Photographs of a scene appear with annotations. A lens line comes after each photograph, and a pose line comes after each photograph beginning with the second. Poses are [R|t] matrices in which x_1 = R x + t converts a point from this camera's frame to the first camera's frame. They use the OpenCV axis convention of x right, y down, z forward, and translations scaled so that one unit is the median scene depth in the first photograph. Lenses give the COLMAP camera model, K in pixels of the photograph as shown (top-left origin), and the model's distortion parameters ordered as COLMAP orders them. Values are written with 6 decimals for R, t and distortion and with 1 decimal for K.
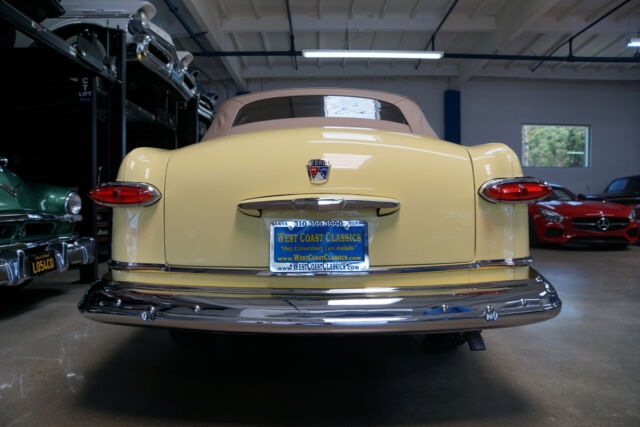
lens RADIAL K [[435.2, 0, 319.0], [0, 435.2, 214.9], [0, 0, 1]] dist [-0.144666, 0.105989]
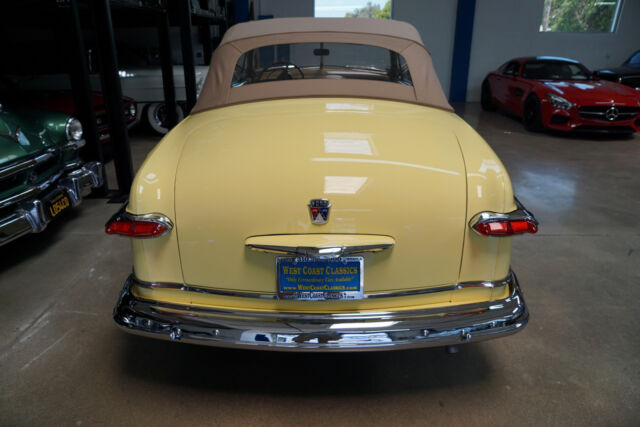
lens RADIAL K [[435.2, 0, 319.0], [0, 435.2, 214.9], [0, 0, 1]] dist [-0.144666, 0.105989]
pose [[0.999986, 0.000709, -0.005186, 0.001664], [0.001088, 0.940964, 0.338504, -0.222753], [0.005120, -0.338505, 0.940951, -0.001671]]
